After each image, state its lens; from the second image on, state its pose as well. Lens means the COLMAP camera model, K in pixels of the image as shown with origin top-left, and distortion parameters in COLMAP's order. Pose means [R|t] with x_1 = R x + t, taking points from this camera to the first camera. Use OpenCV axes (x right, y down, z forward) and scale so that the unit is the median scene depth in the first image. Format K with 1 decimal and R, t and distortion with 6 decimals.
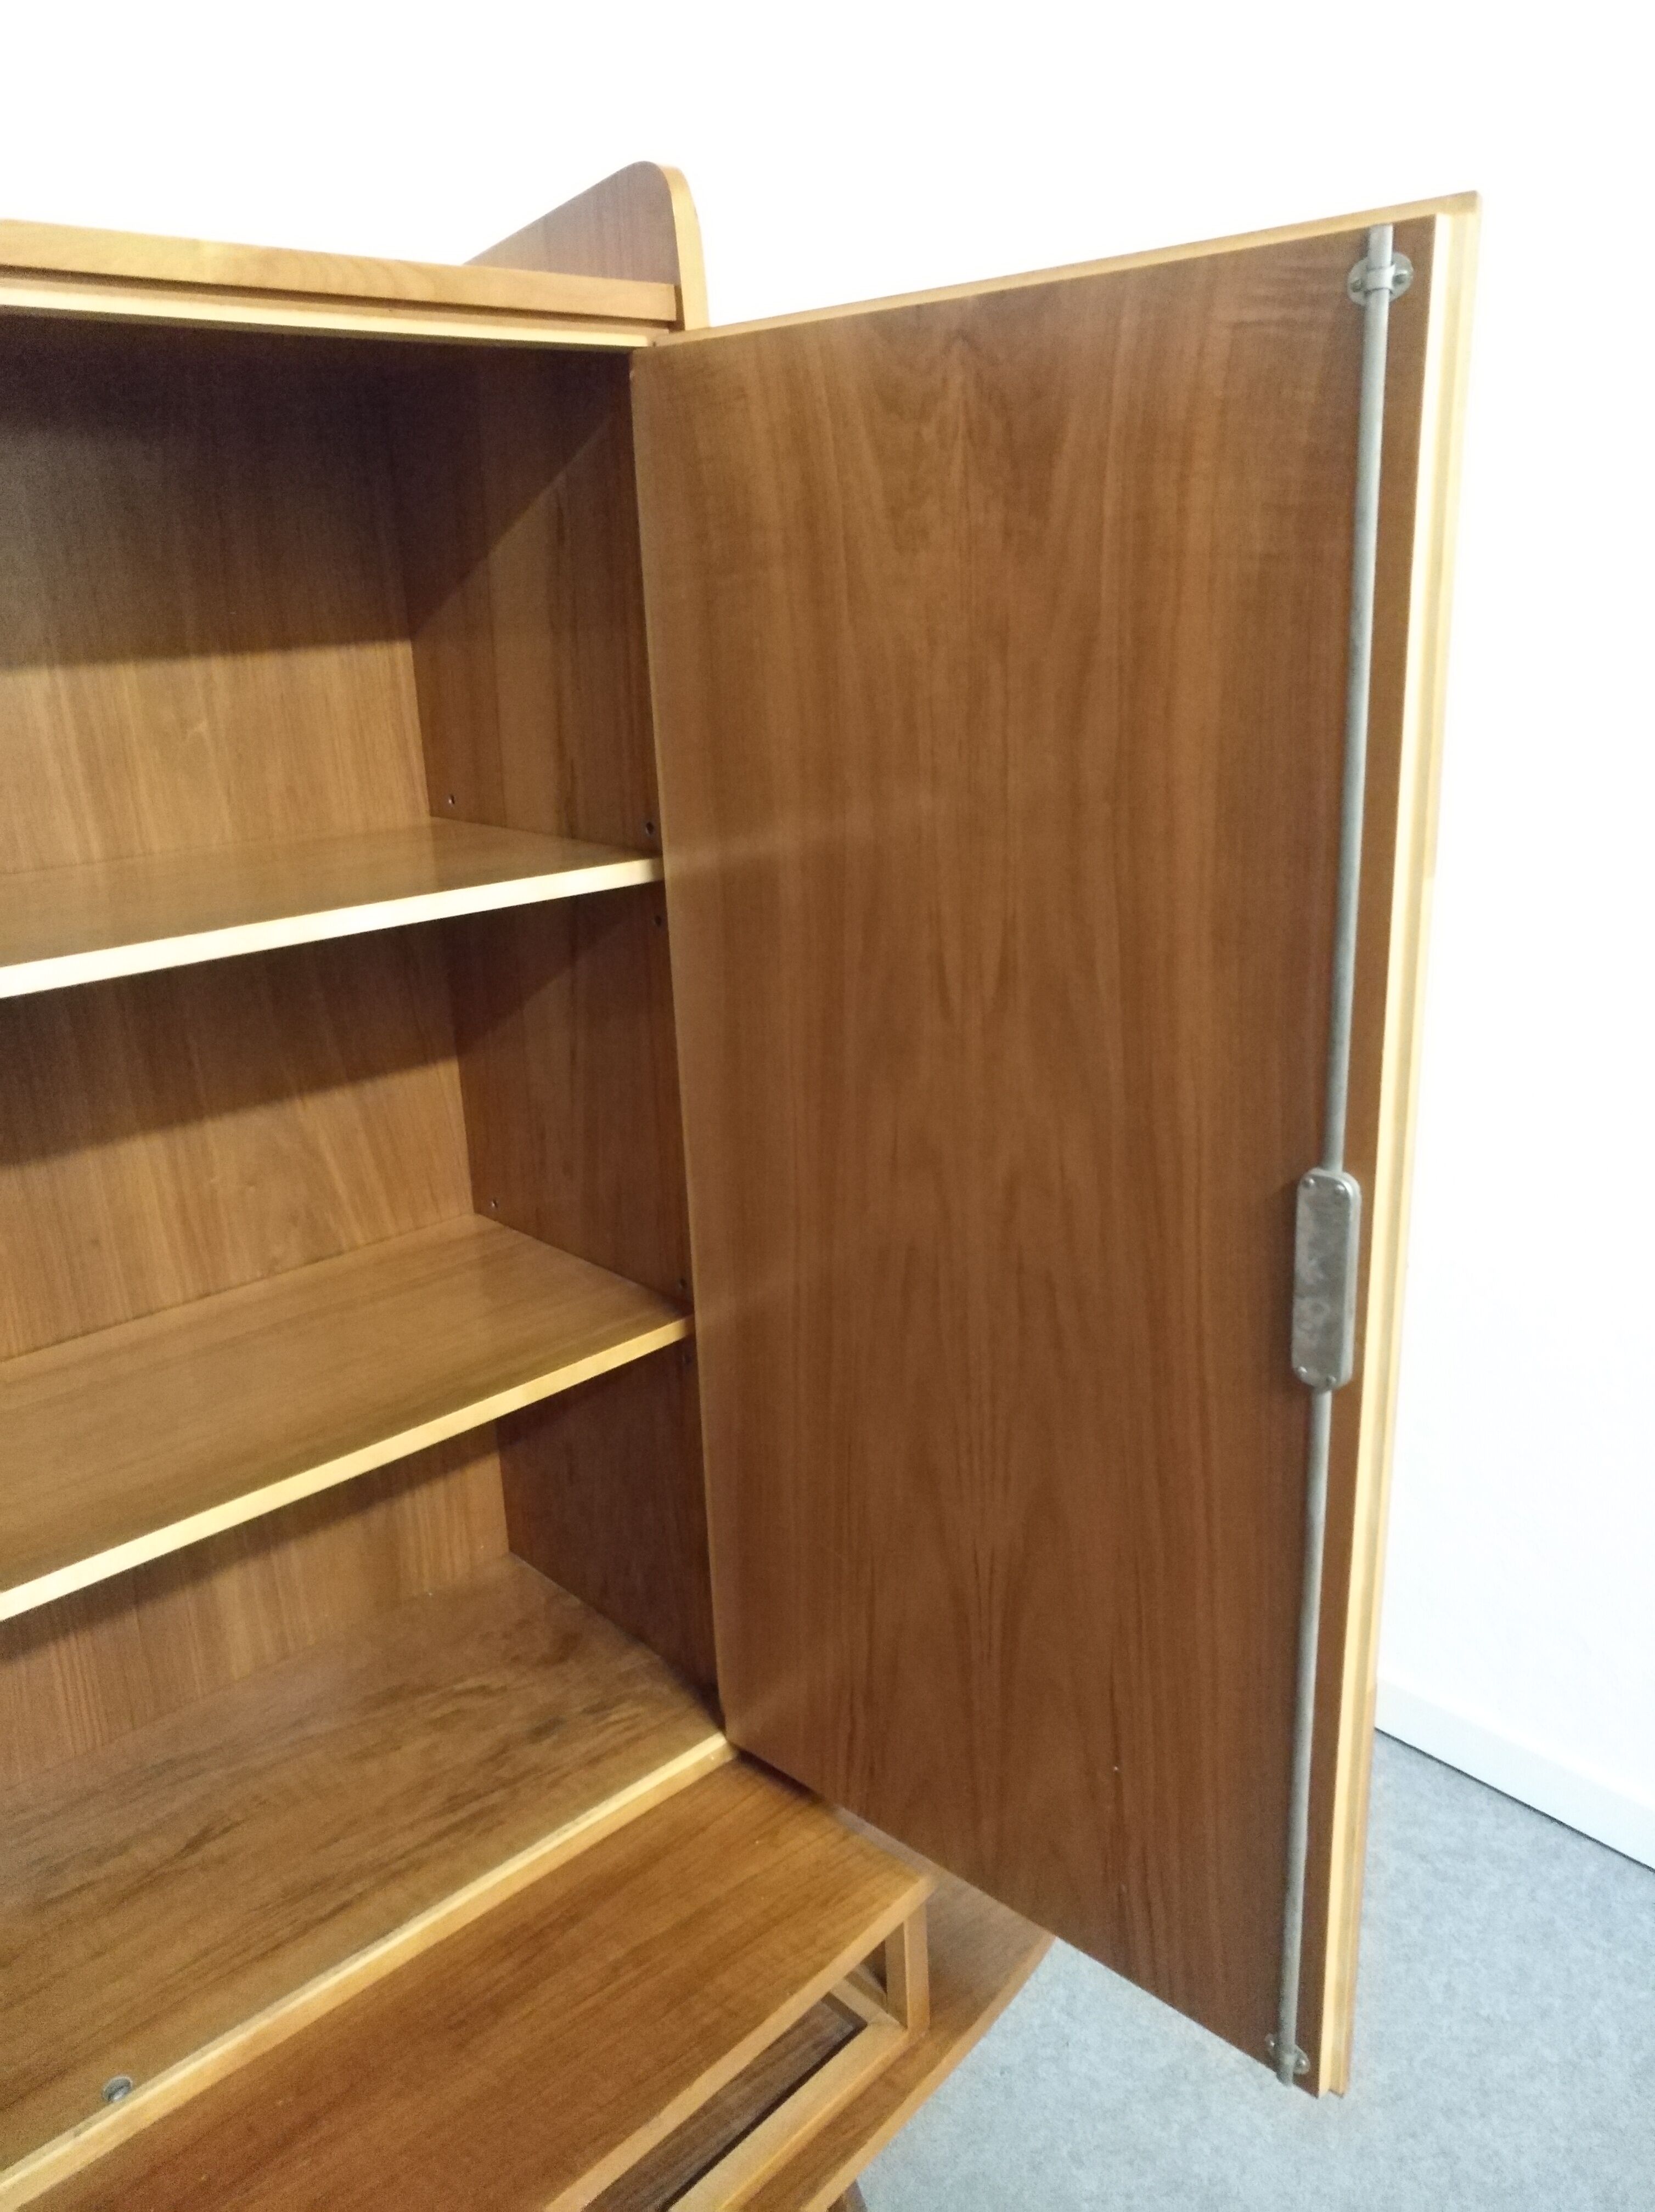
lens RADIAL K [[1714.0, 0, 823.0], [0, 1714.0, 1114.5], [0, 0, 1]] dist [0.000074, 0.024853]
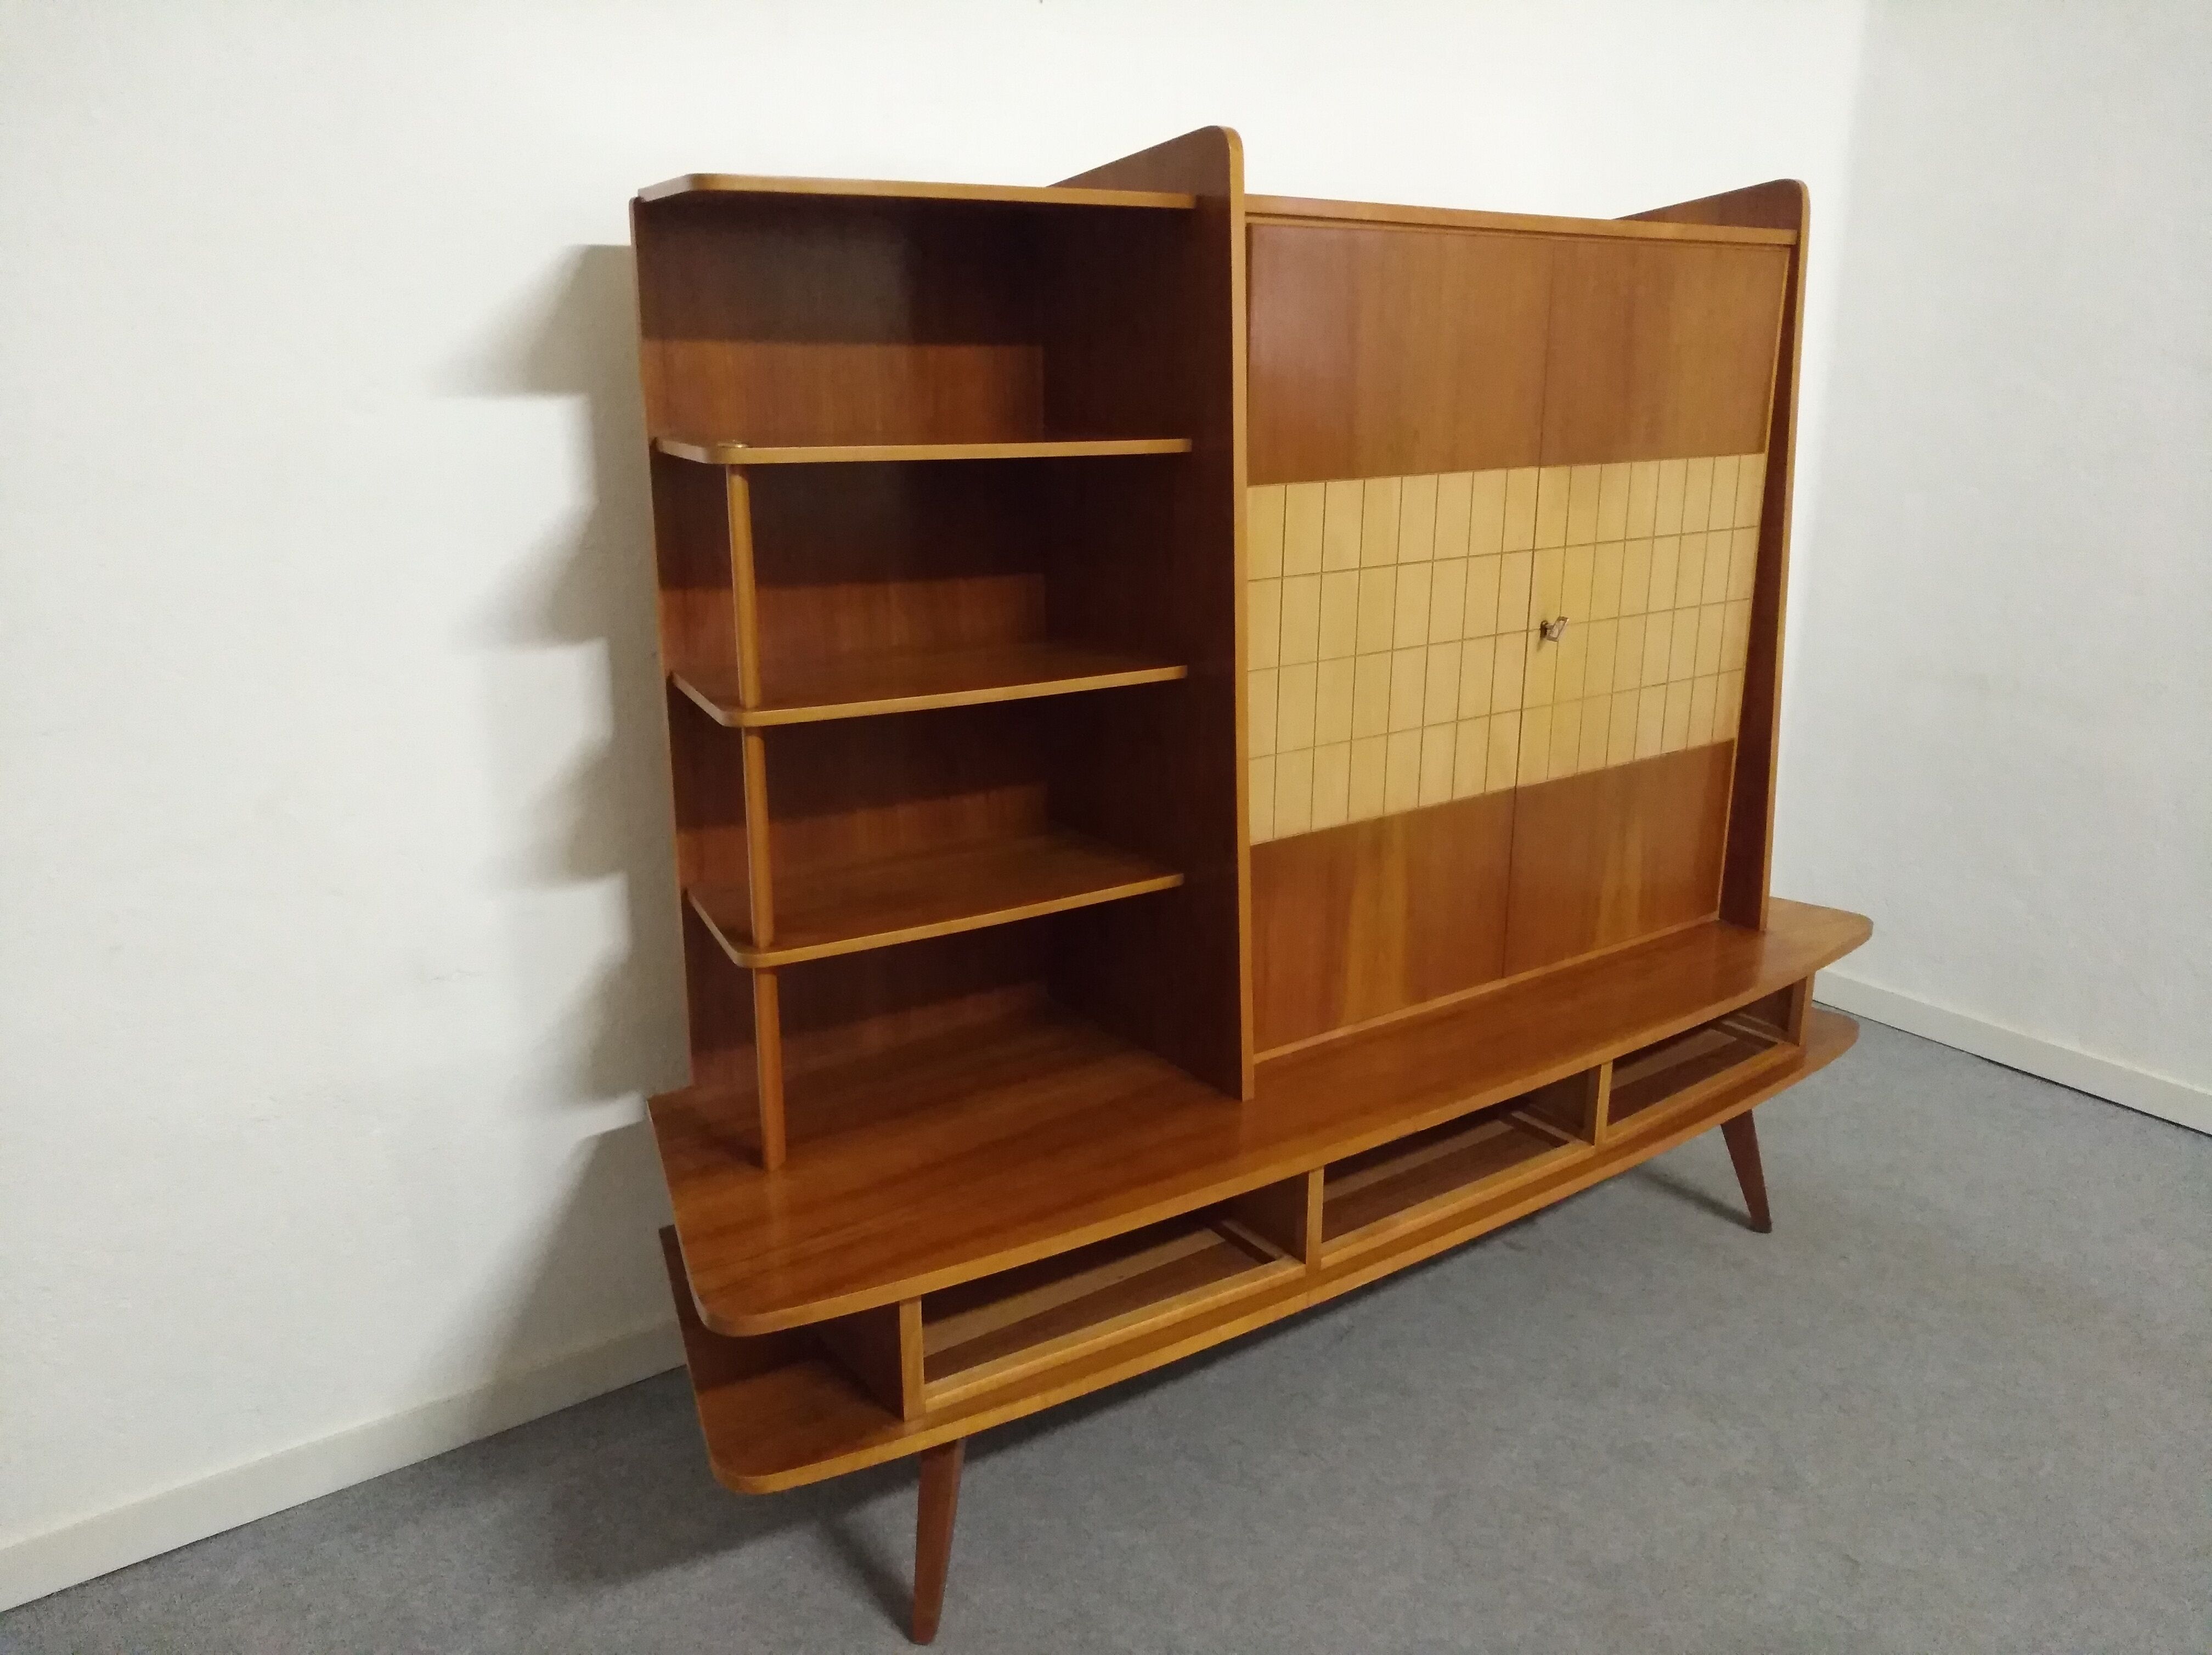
lens RADIAL K [[1714.0, 0, 1102.5], [0, 1714.0, 824.7], [0, 0, 1]] dist [0.000074, 0.024853]
pose [[0.992481, 0.072012, -0.098973, -0.575775], [-0.074950, 0.996841, -0.026289, 0.370350], [0.096768, 0.033509, 0.994743, -1.116678]]
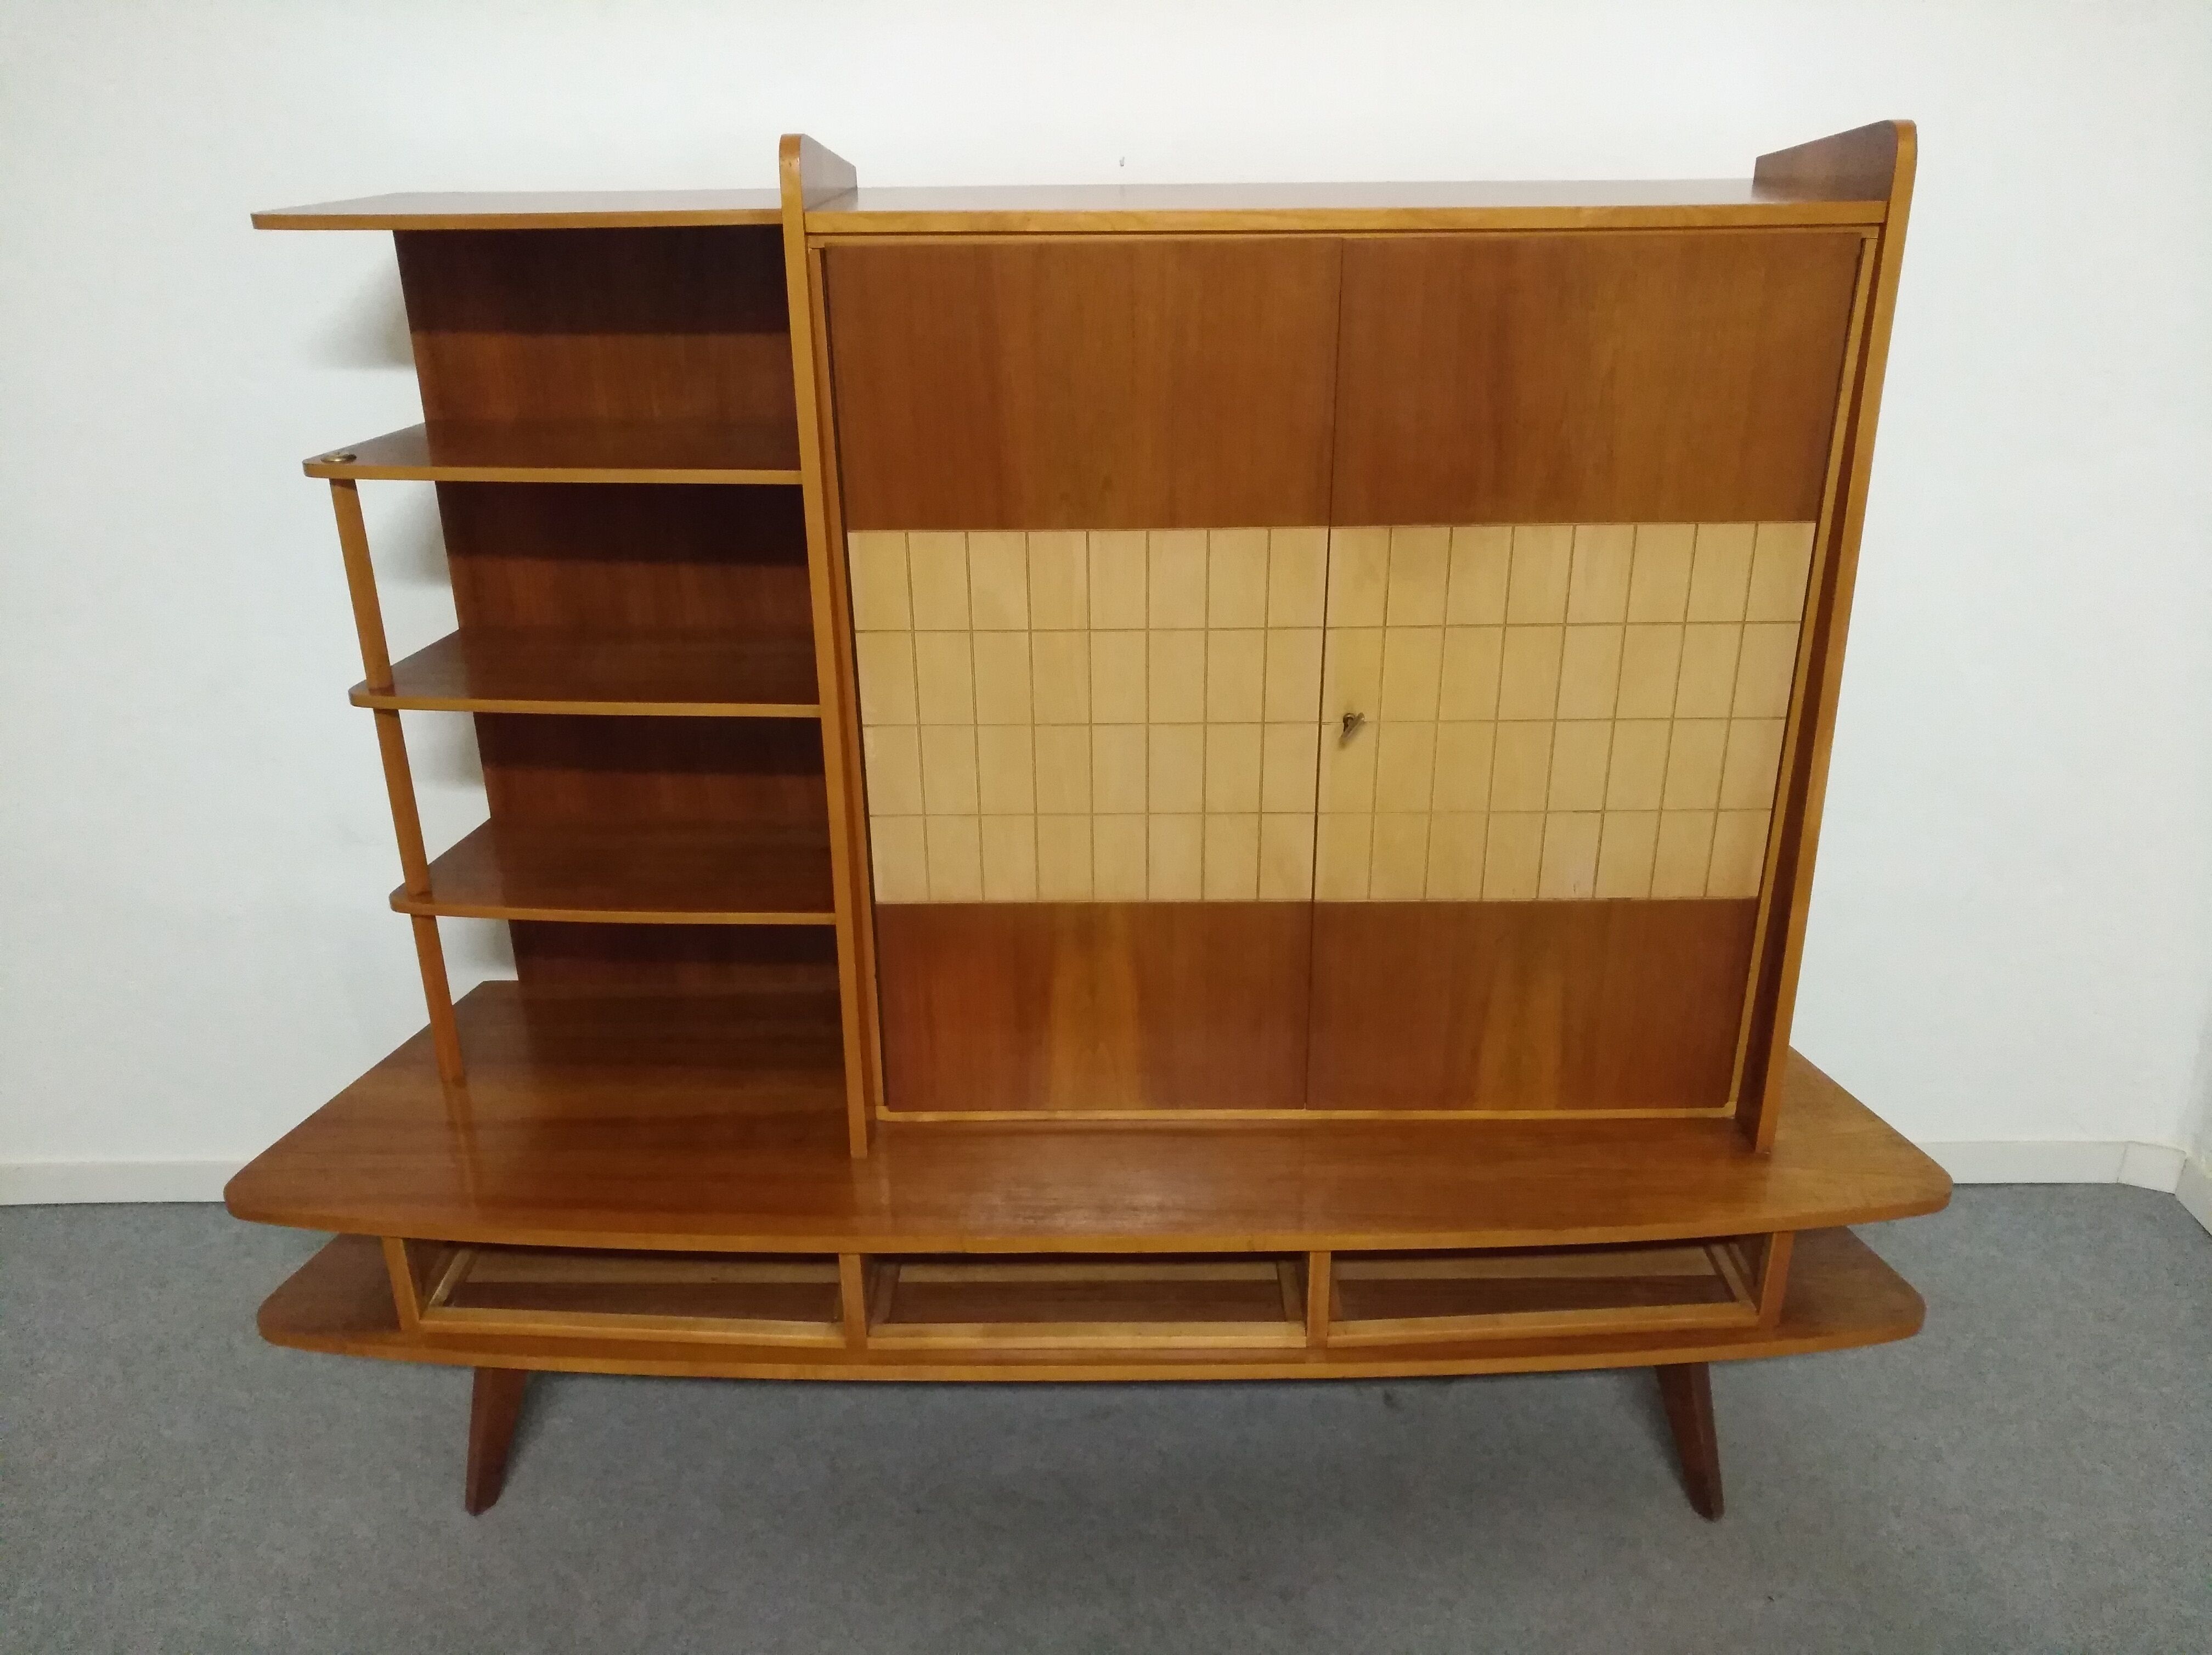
lens RADIAL K [[1714.0, 0, 1085.1], [0, 1714.0, 819.3], [0, 0, 1]] dist [0.000074, 0.024853]
pose [[0.728397, 0.301847, -0.615082, 0.410300], [-0.224523, 0.953314, 0.201946, -0.066369], [0.647323, -0.008997, 0.762162, -0.554973]]
